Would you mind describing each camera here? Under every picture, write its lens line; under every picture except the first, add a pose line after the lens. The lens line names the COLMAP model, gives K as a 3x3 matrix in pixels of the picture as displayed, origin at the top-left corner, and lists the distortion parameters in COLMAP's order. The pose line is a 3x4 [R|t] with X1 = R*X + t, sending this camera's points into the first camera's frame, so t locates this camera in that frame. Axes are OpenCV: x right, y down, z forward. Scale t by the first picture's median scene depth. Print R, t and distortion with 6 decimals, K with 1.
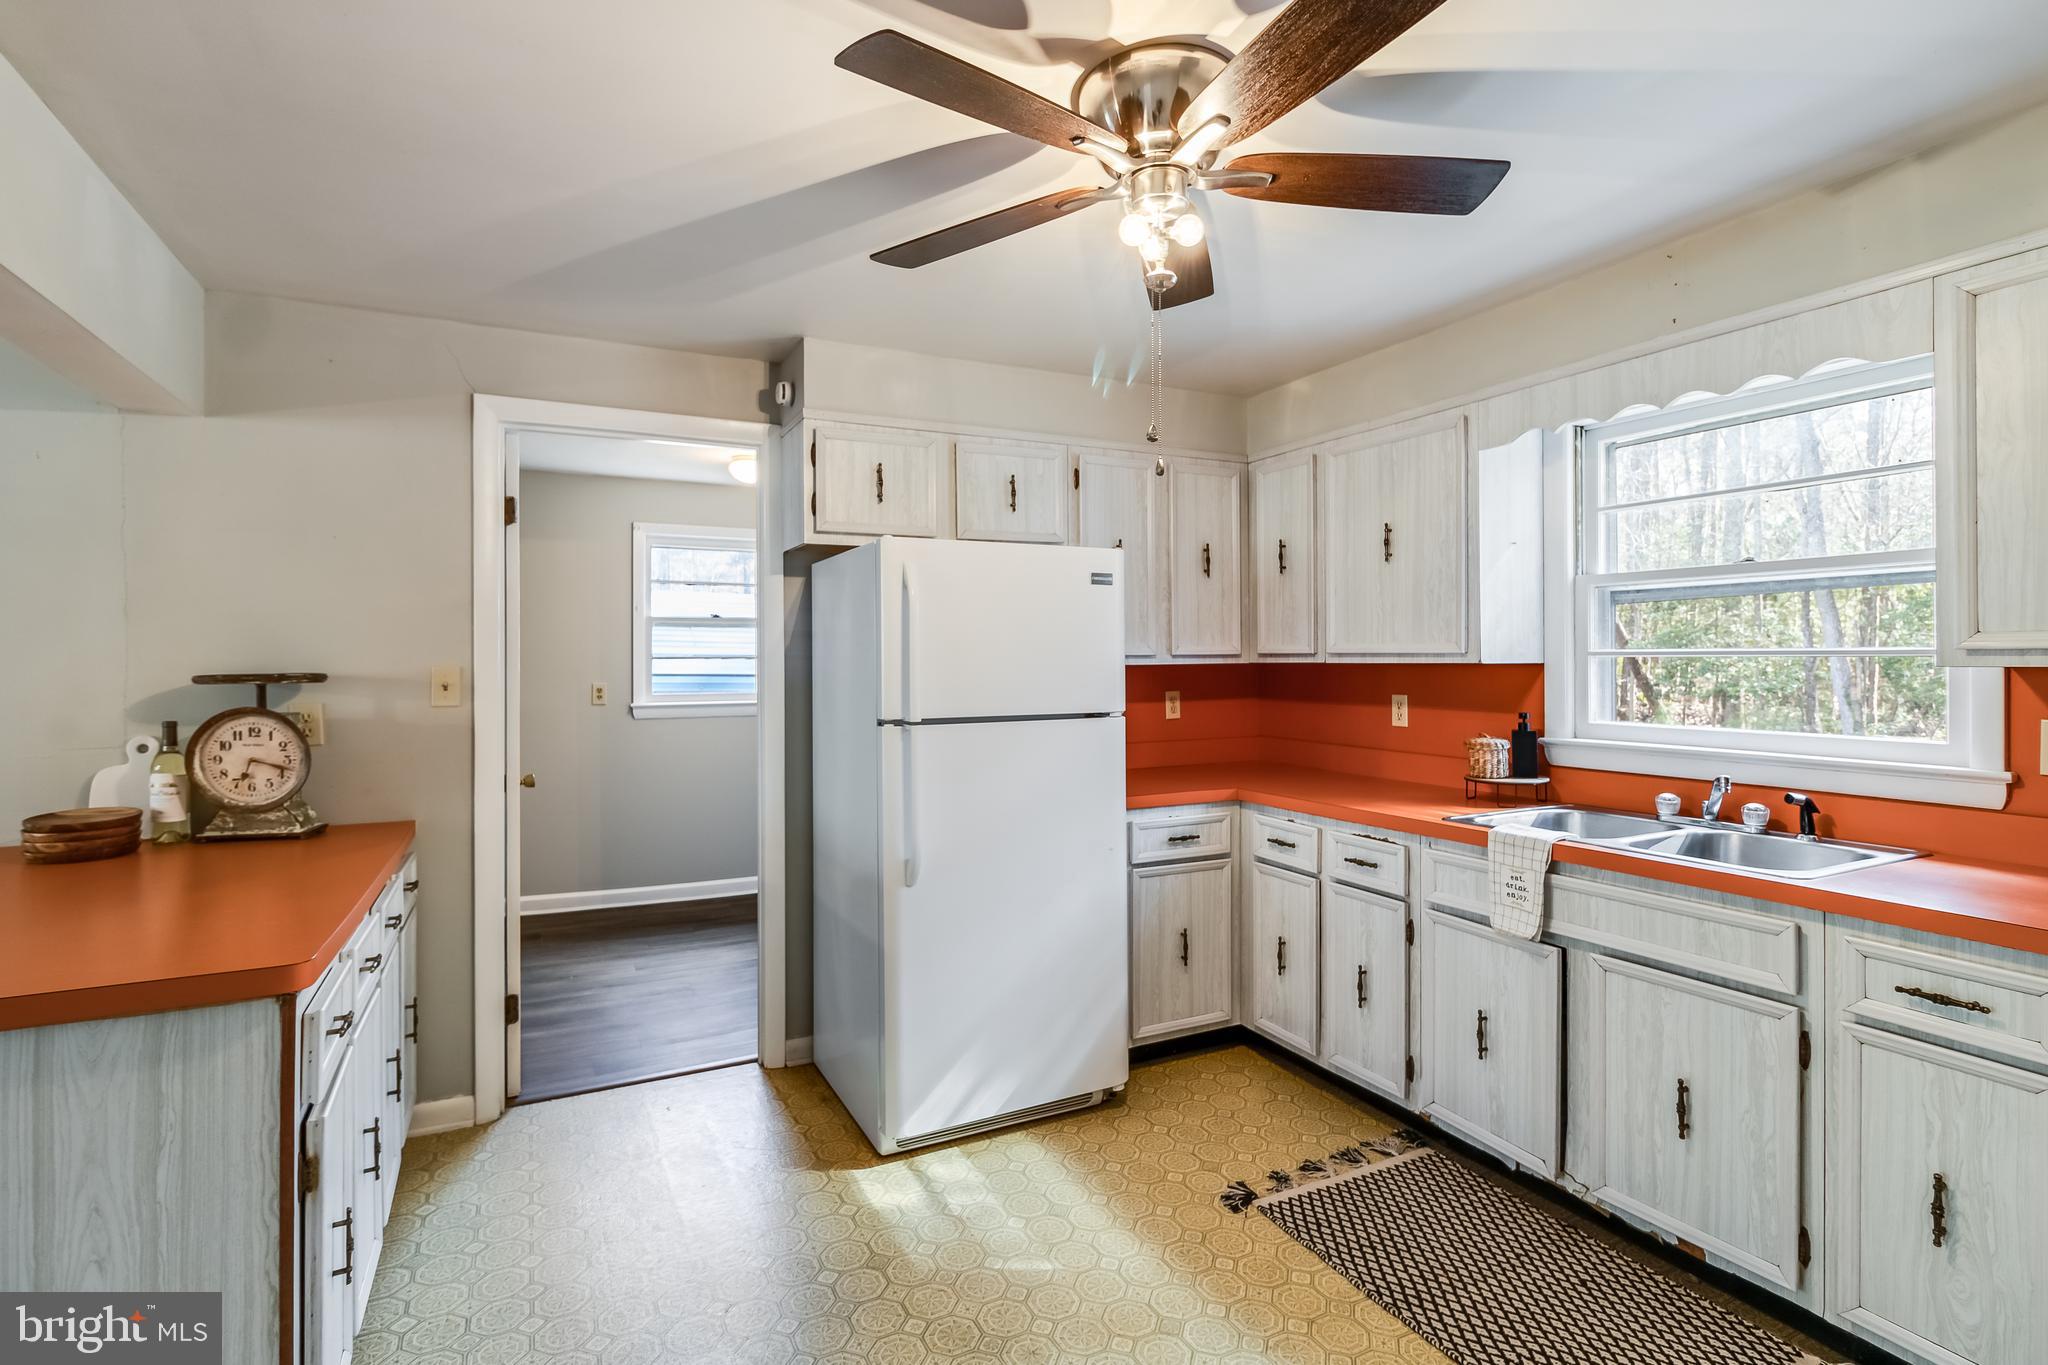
lens RADIAL K [[971.4, 0, 1020.3], [0, 971.4, 657.1], [0, 0, 1]] dist [0.001399, 0.000511]
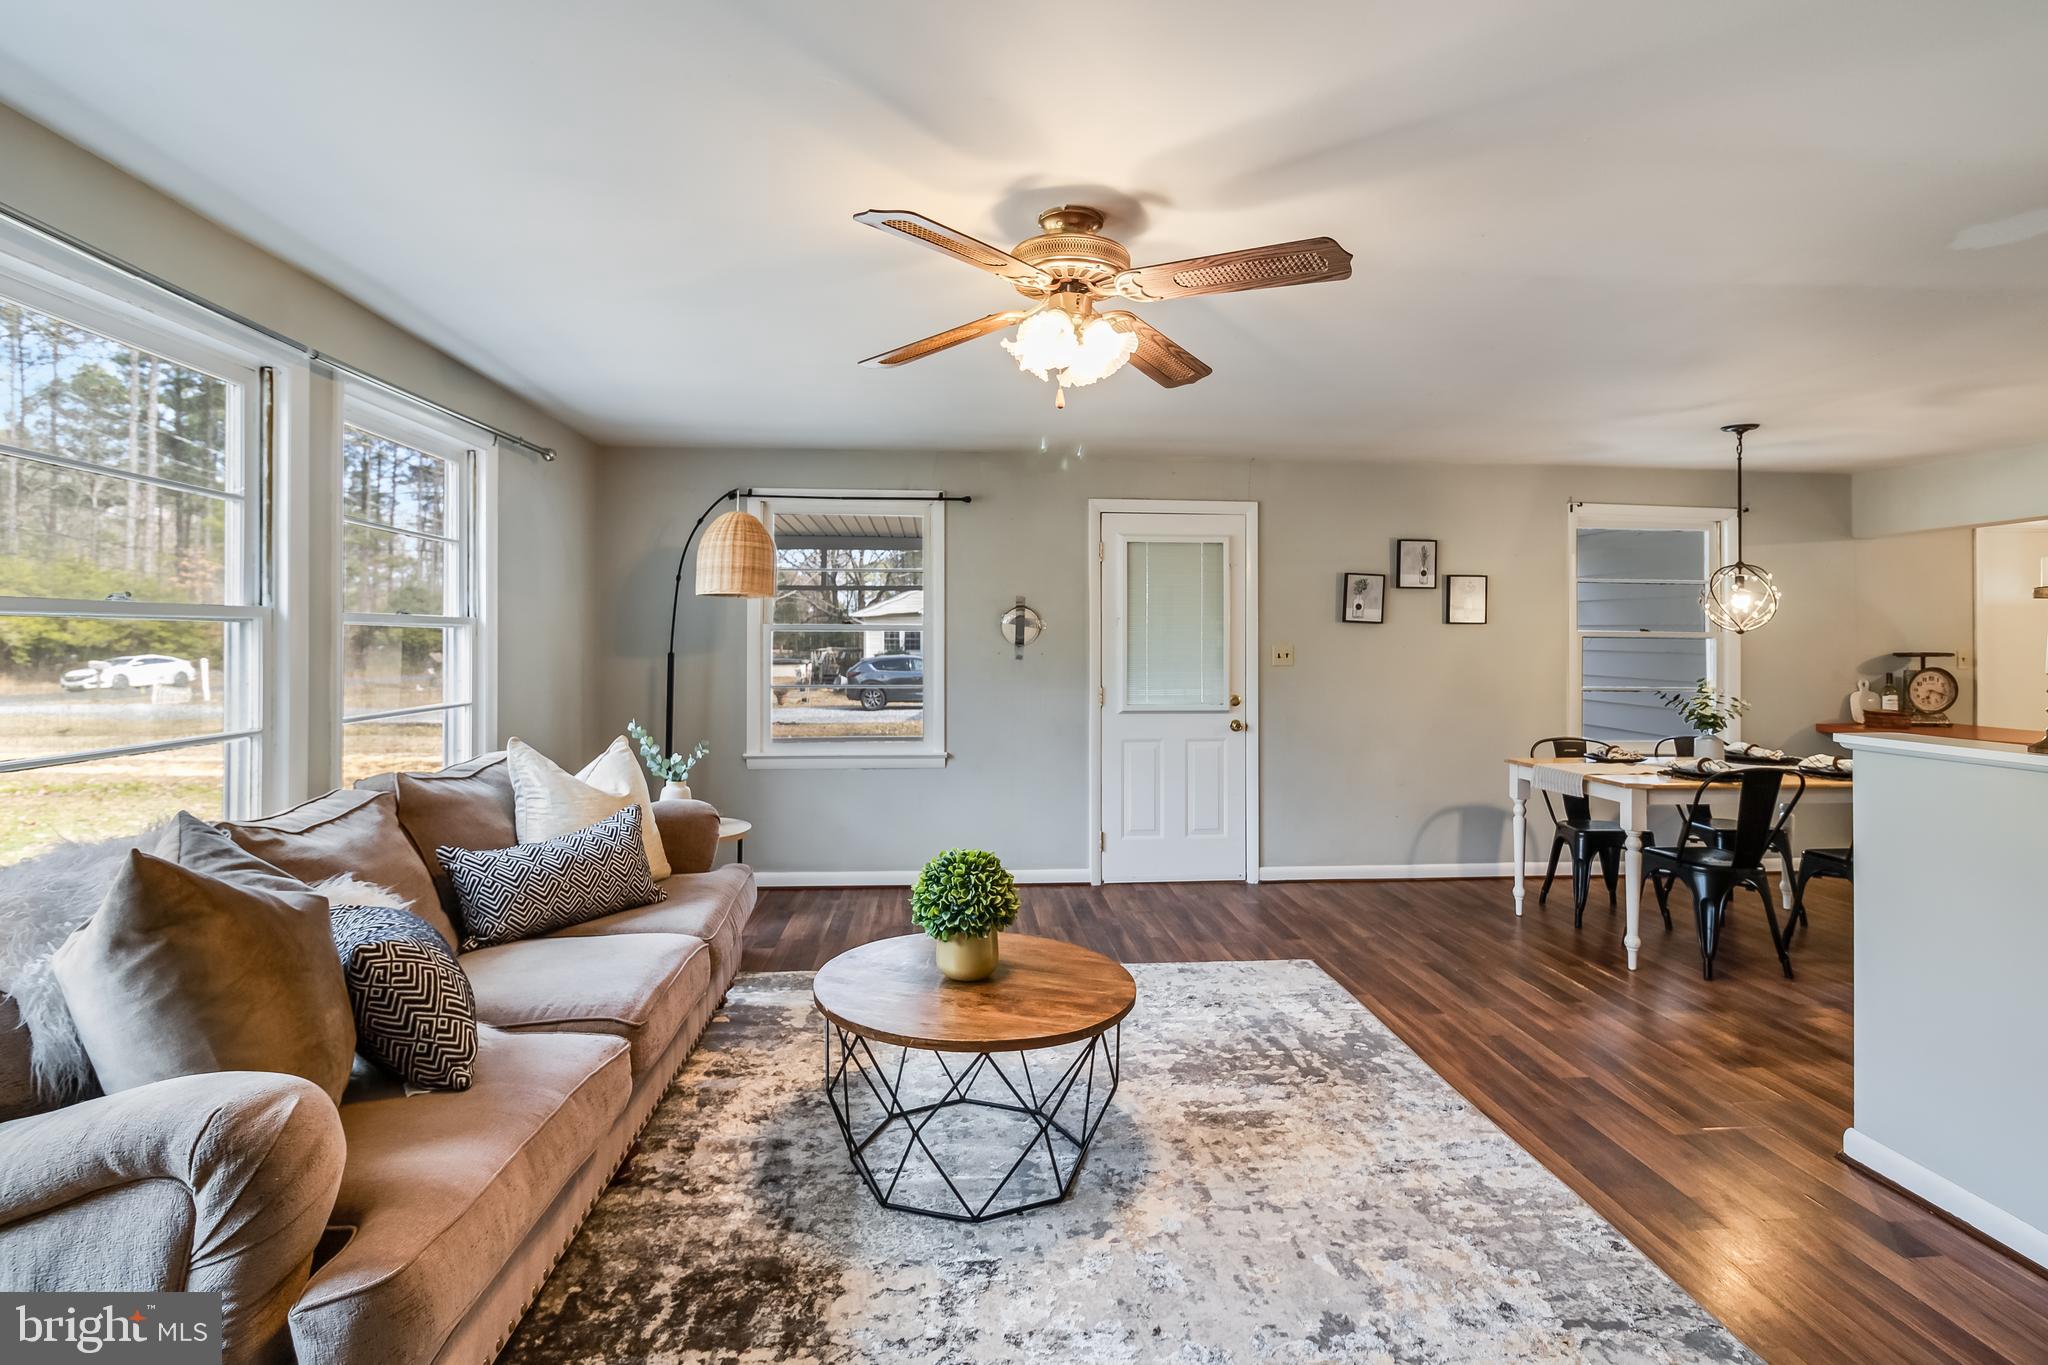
lens RADIAL K [[970.4, 0, 1026.7], [0, 970.4, 633.4], [0, 0, 1]] dist [0.000093, 0.000212]
pose [[0.928648, 0.001932, -0.370958, -1.912755], [-0.003767, 0.999984, -0.004222, -0.010244], [0.370944, 0.005318, 0.928640, -1.884498]]
